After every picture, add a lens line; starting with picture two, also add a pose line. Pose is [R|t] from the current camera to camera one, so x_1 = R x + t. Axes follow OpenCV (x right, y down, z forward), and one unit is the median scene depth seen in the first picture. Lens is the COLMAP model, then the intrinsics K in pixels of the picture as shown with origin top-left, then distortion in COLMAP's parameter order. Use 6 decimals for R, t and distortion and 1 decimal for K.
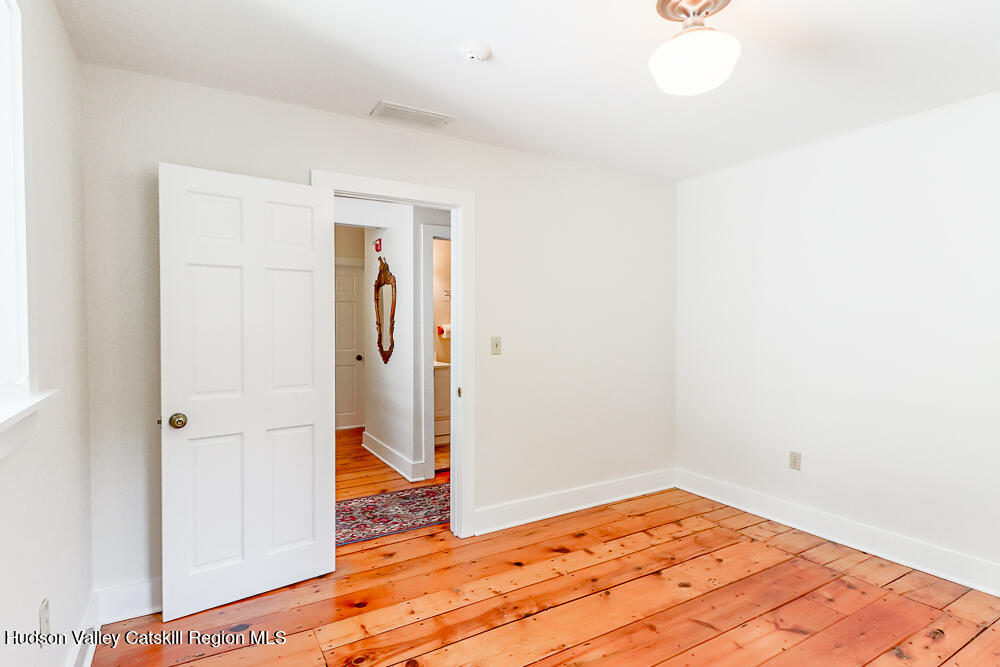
lens RADIAL K [[516.6, 0, 504.2], [0, 516.6, 329.1], [0, 0, 1]] dist [0.000836, 0.000864]
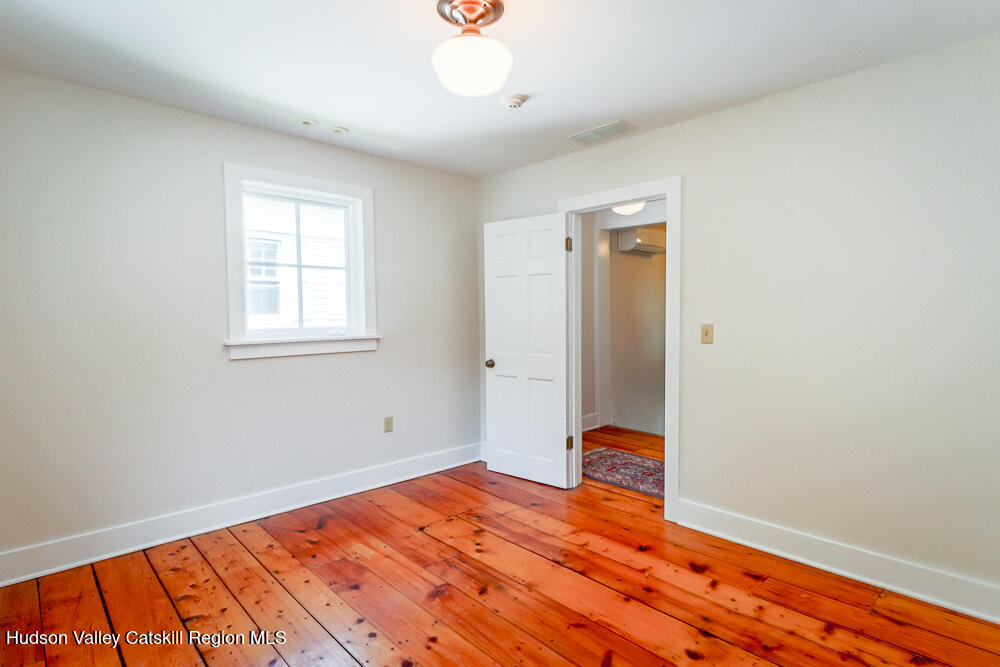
lens RADIAL K [[516.6, 0, 507.4], [0, 516.6, 332.4], [0, 0, 1]] dist [0.000836, 0.000864]
pose [[0.221437, 0.048364, -0.973975, 0.877838], [0.002459, 0.998739, 0.050153, -0.019420], [0.975171, -0.013500, 0.221039, 0.491203]]
